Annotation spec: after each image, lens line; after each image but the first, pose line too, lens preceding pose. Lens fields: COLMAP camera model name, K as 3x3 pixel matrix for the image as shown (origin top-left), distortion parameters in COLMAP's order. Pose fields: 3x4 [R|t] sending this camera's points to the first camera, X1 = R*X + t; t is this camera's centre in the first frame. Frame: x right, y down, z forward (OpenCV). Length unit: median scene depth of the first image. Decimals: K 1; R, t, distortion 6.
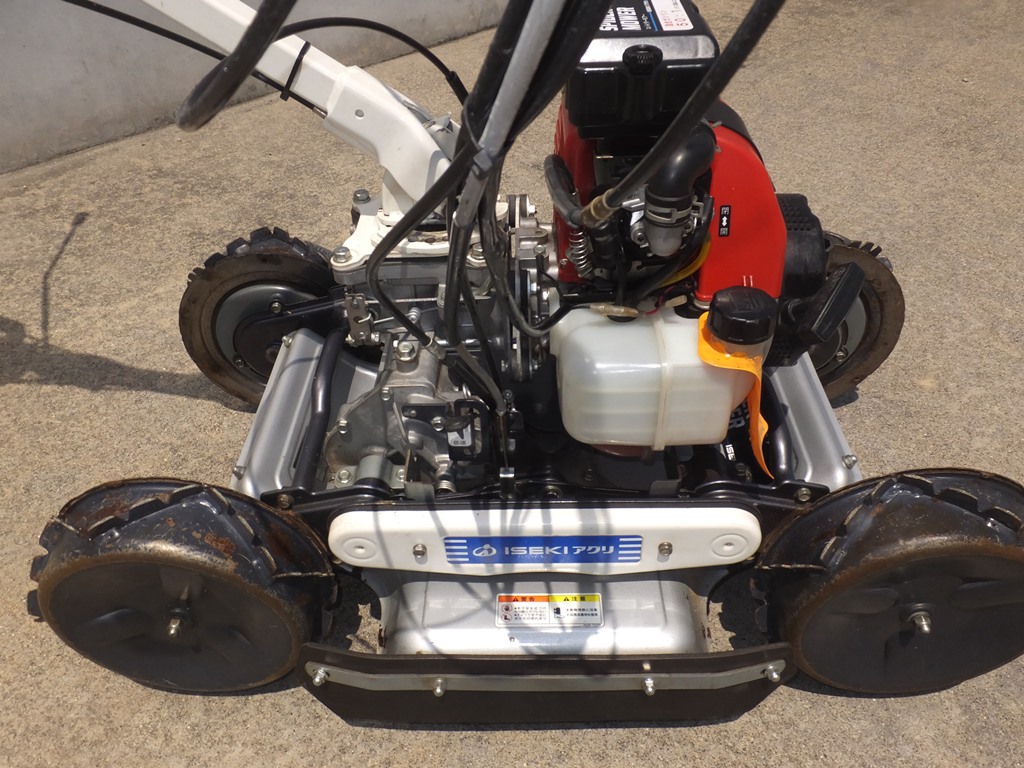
lens RADIAL K [[766.7, 0, 512.5], [0, 766.7, 388.6], [0, 0, 1]] dist [-0.004180, 0.001435]
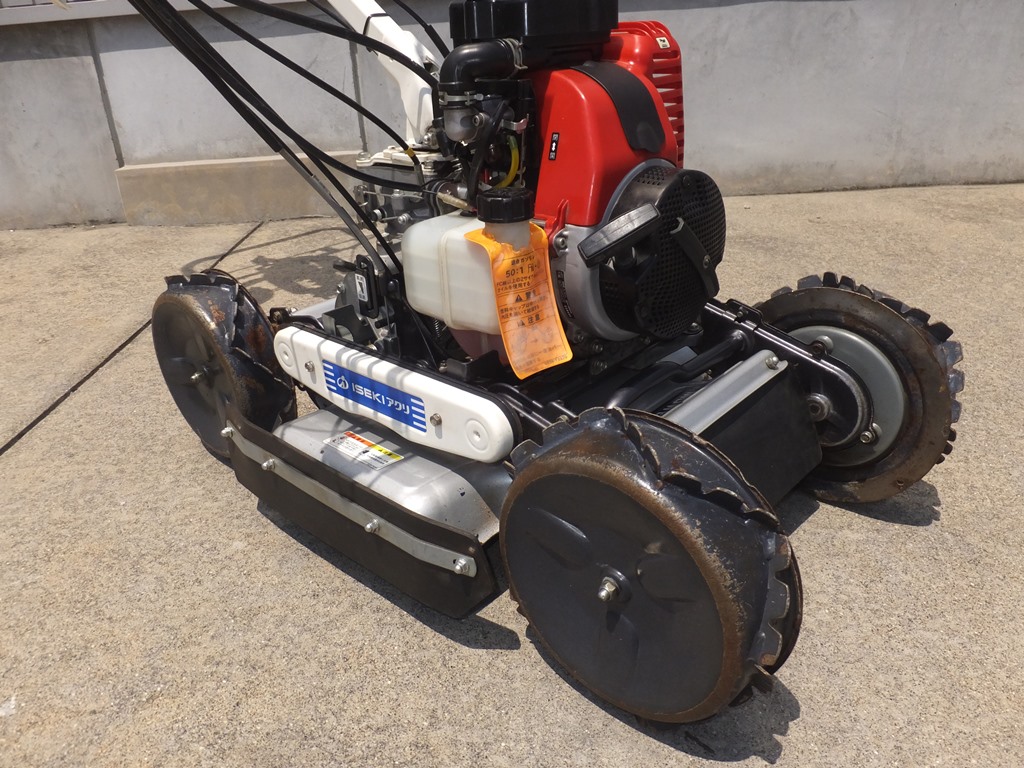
lens RADIAL K [[766.7, 0, 517.4], [0, 766.7, 380.5], [0, 0, 1]] dist [-0.004180, 0.001435]
pose [[0.757033, 0.281619, -0.589569, 0.909187], [-0.411342, 0.906498, -0.095176, 0.209099], [0.507640, 0.314566, 0.802091, 0.140515]]
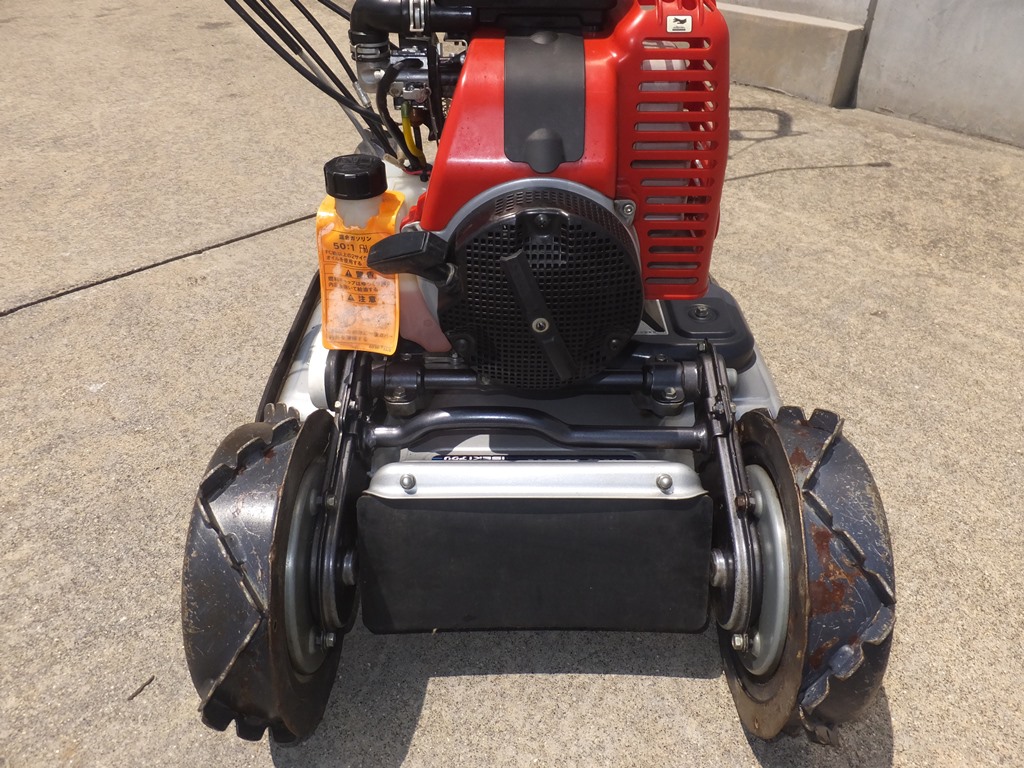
lens RADIAL K [[766.7, 0, 509.9], [0, 766.7, 383.0], [0, 0, 1]] dist [-0.004180, 0.001435]
pose [[0.020973, 0.634110, -0.772958, 1.127076], [-0.660512, 0.589166, 0.465411, -0.486436], [0.750523, 0.500787, 0.431194, 0.717060]]
